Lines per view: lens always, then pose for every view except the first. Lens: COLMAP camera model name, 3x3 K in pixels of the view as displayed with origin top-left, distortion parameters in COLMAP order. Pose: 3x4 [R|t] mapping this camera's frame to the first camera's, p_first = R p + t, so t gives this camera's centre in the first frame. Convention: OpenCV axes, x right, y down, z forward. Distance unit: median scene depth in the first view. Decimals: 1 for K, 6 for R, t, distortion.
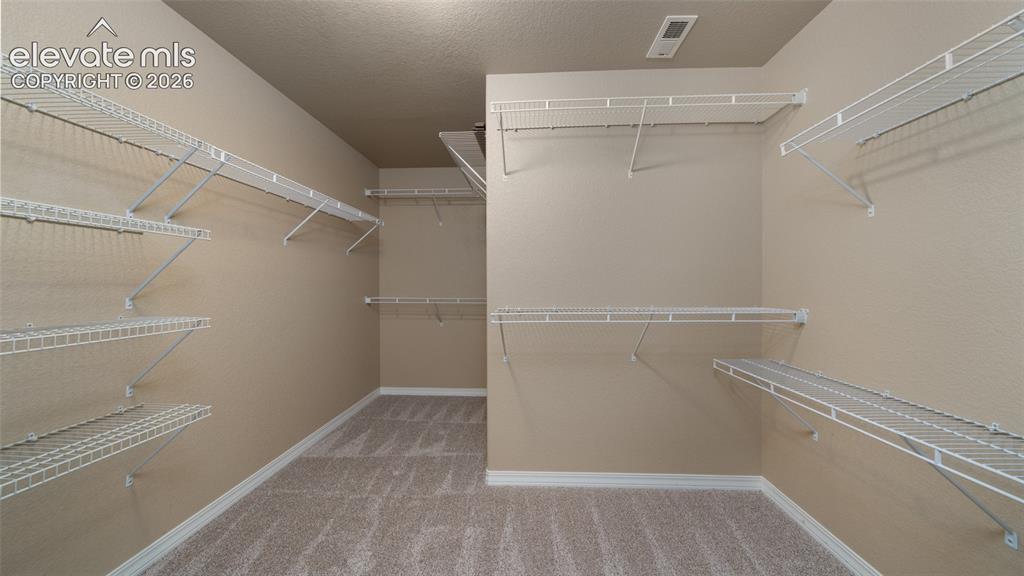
lens RADIAL K [[354.2, 0, 515.0], [0, 354.2, 287.1], [0, 0, 1]] dist [-0.007003, -0.000131]
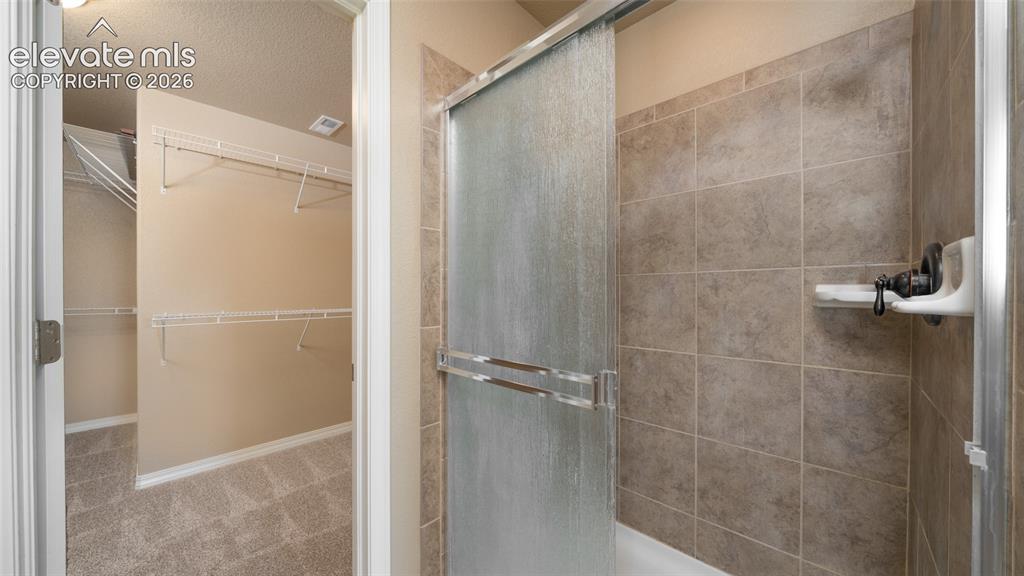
lens RADIAL K [[354.2, 0, 516.6], [0, 354.2, 294.4], [0, 0, 1]] dist [-0.007003, -0.000131]
pose [[0.656533, 0.003204, 0.754290, -0.129551], [-0.000765, 0.999993, -0.003583, 0.001670], [-0.754297, 0.001775, 0.656532, -0.490656]]
